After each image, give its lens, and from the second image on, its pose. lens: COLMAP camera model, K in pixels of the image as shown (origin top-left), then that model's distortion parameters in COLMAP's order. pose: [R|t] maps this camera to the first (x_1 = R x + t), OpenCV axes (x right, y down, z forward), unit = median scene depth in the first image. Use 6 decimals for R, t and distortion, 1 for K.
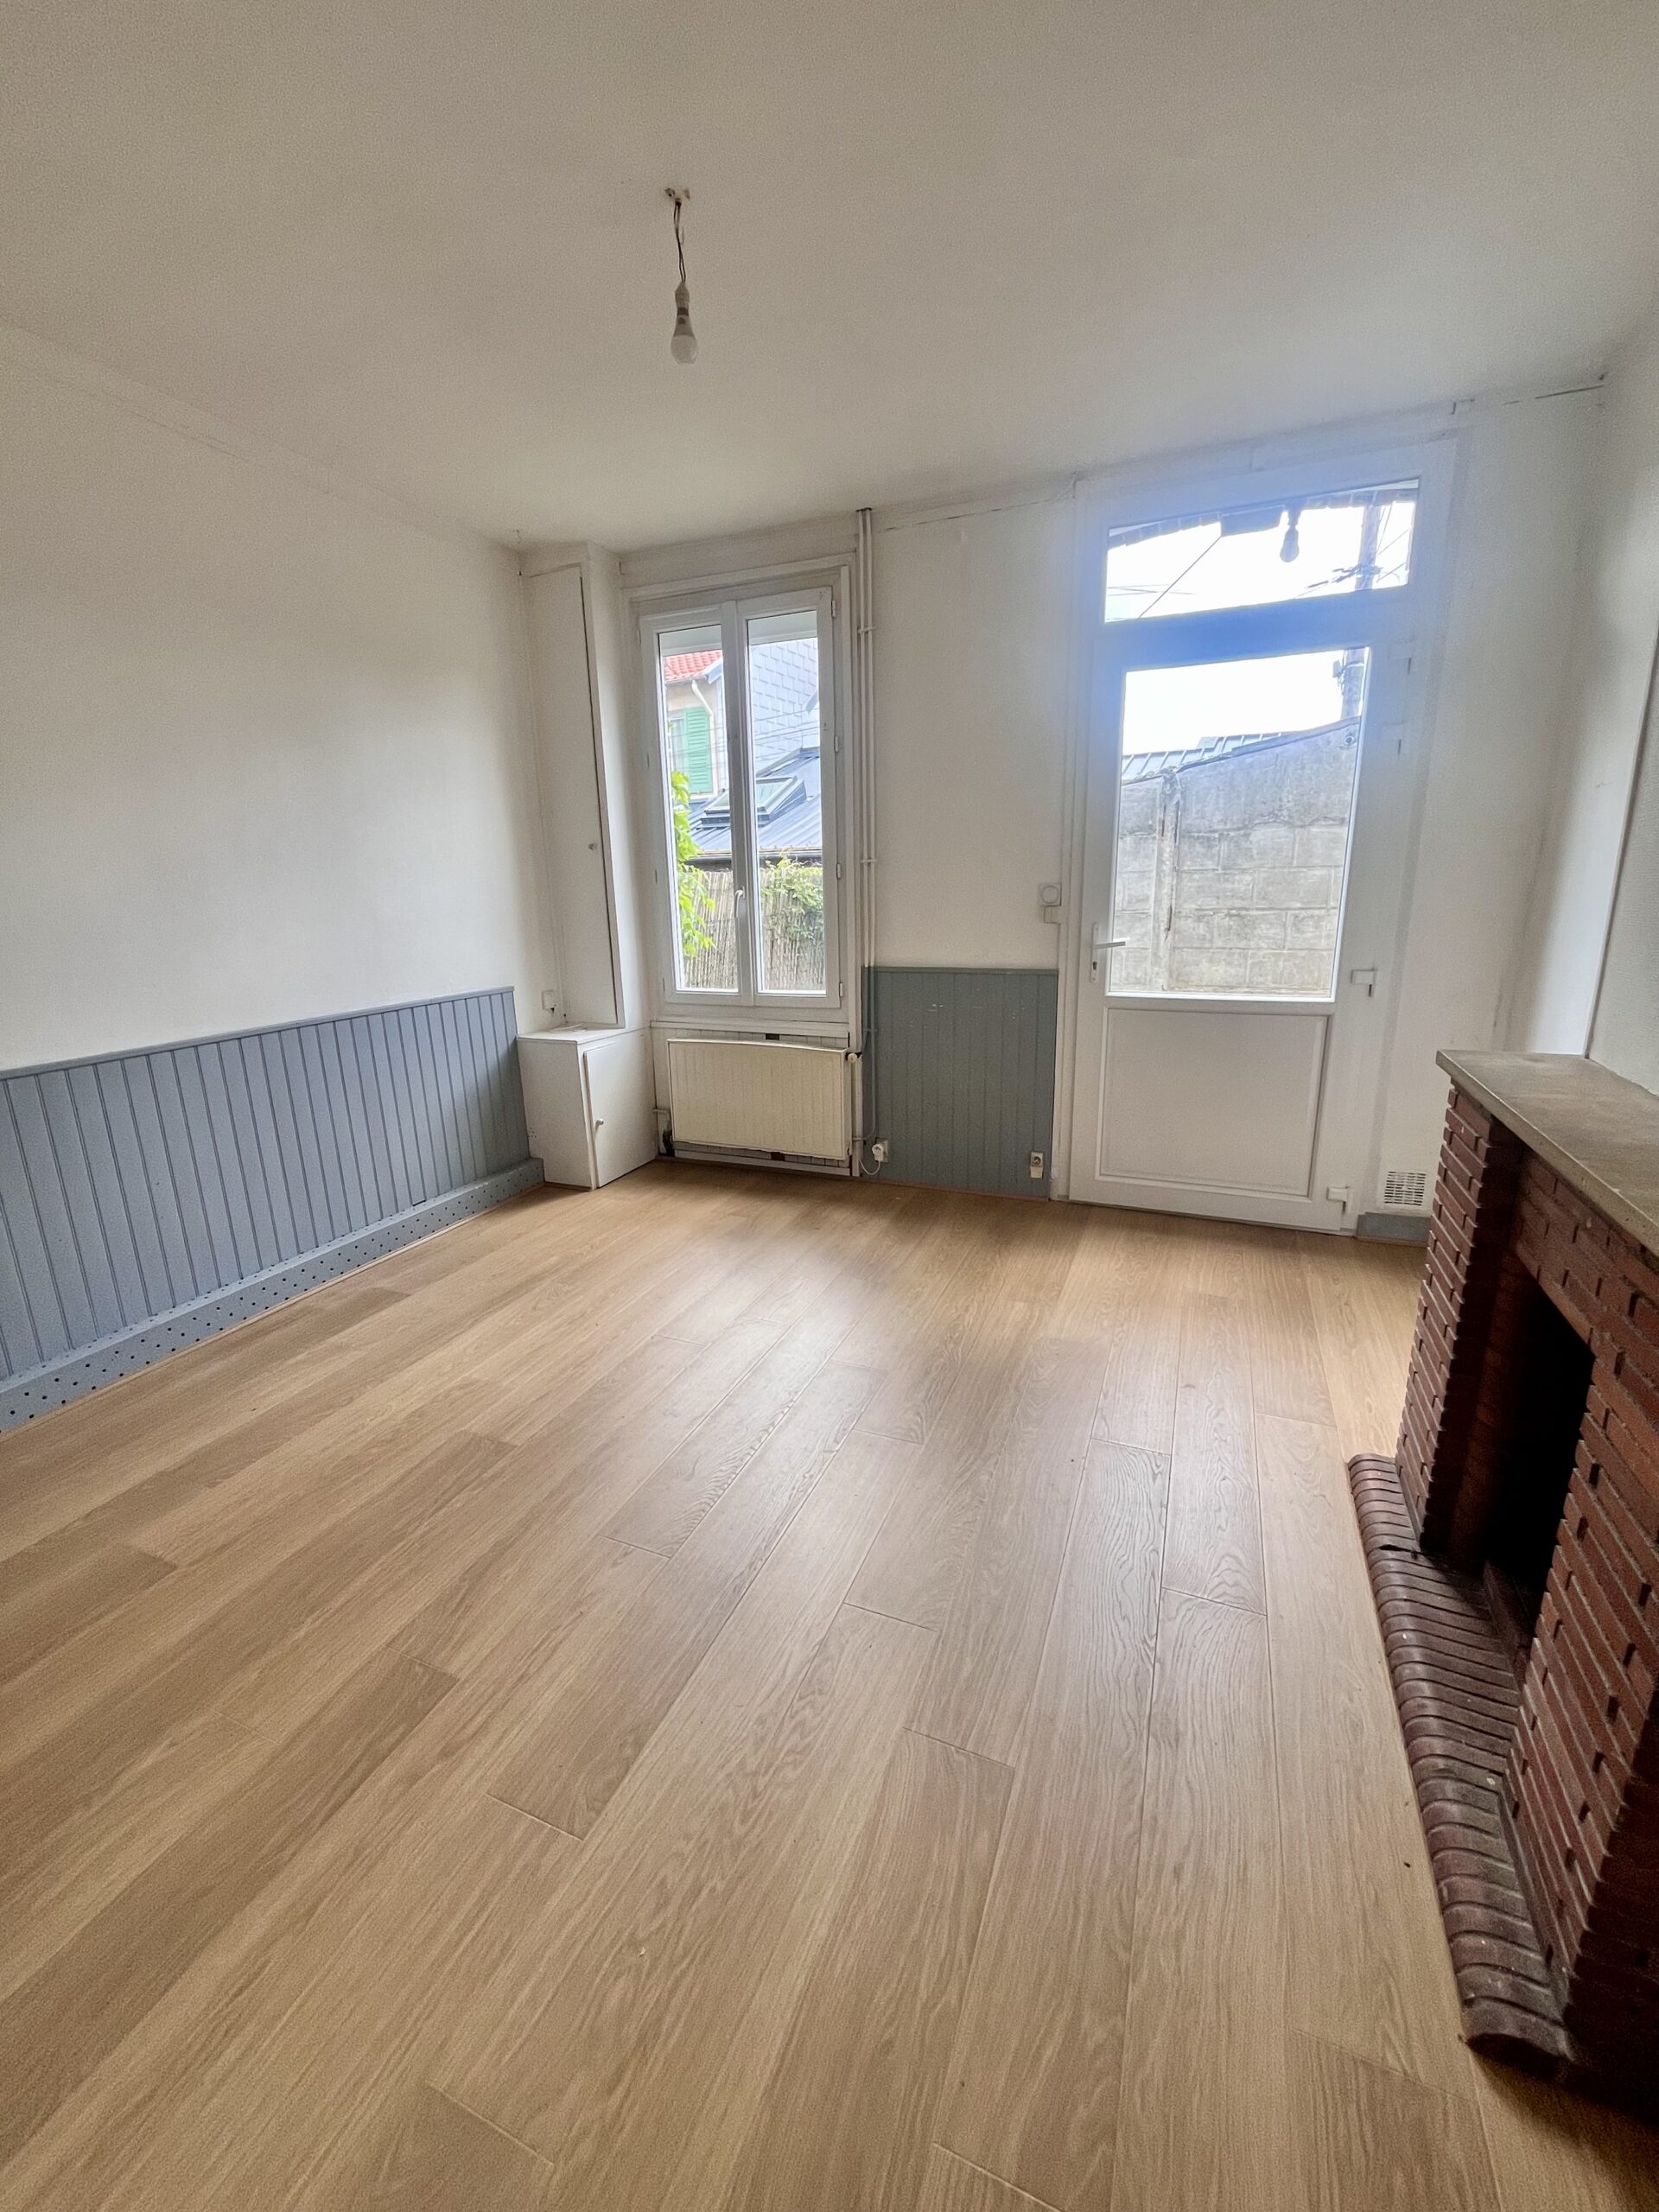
lens RADIAL K [[877.0, 0, 836.9], [0, 877.0, 1096.6], [0, 0, 1]] dist [-0.008341, -0.000211]
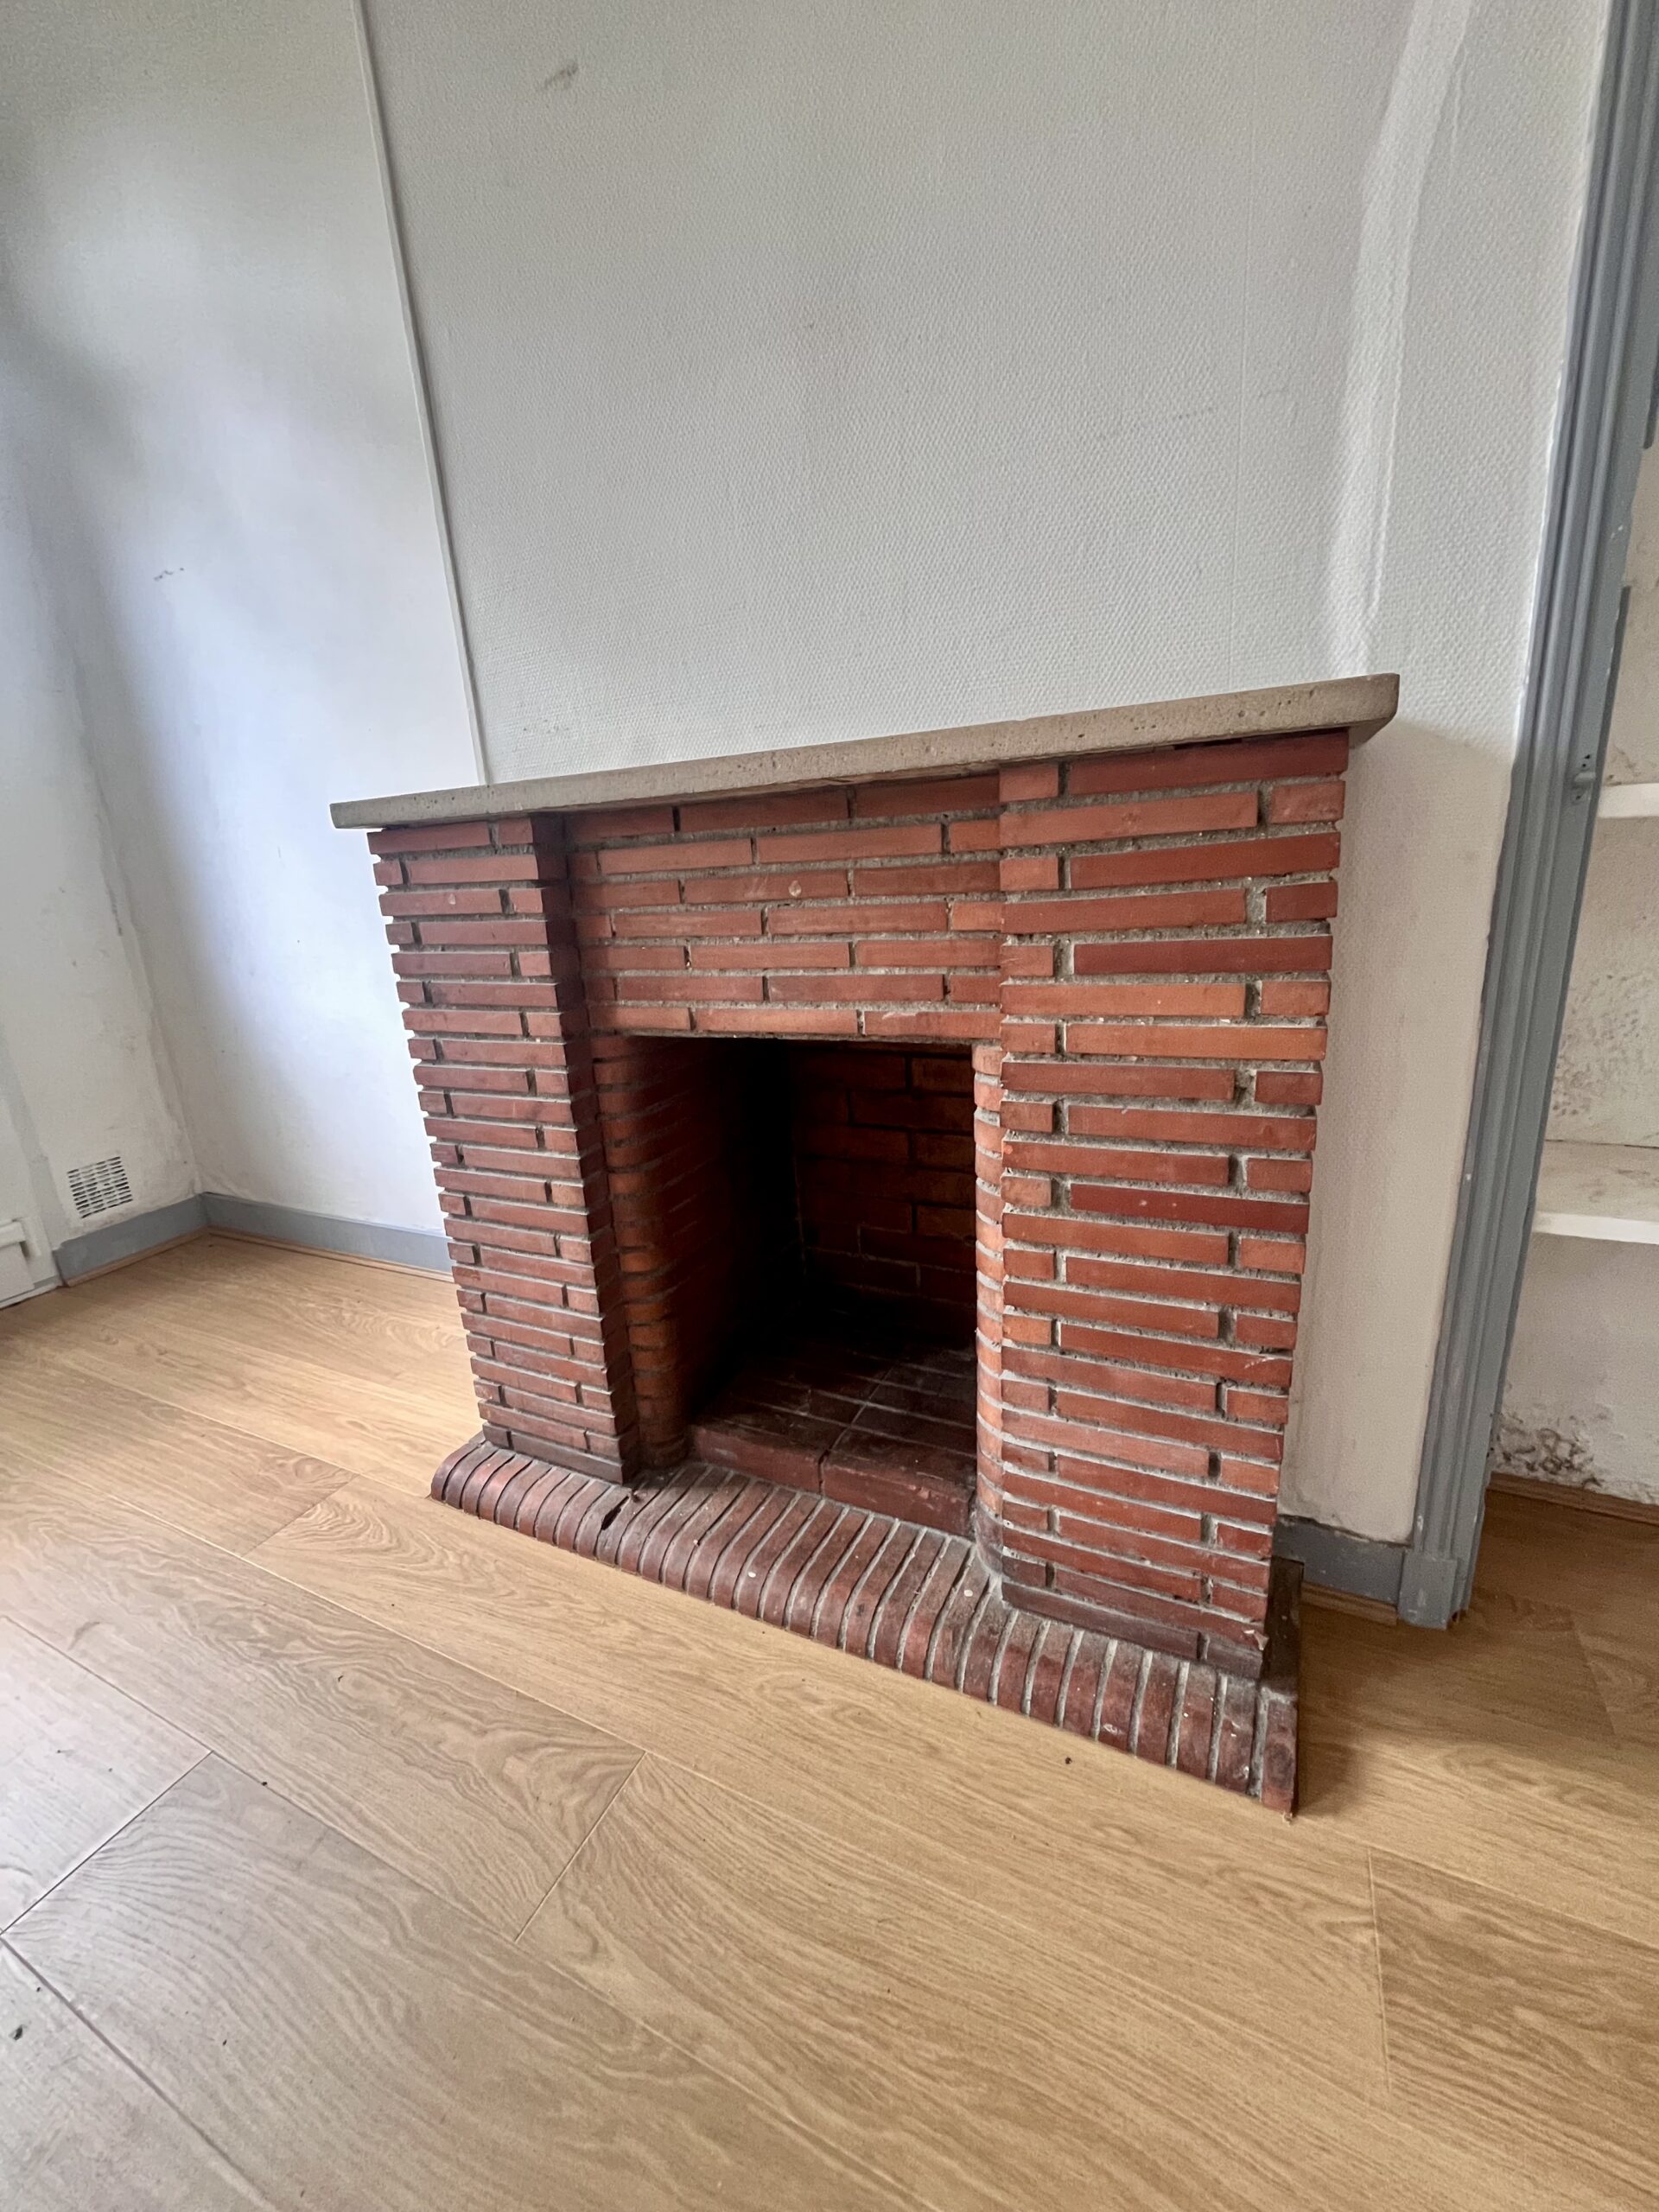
lens RADIAL K [[877.0, 0, 836.9], [0, 877.0, 1096.6], [0, 0, 1]] dist [-0.008341, -0.000211]
pose [[0.050141, -0.248329, 0.967377, 0.055409], [0.295893, 0.928804, 0.223091, 0.099461], [-0.953904, 0.275055, 0.120050, 0.594622]]
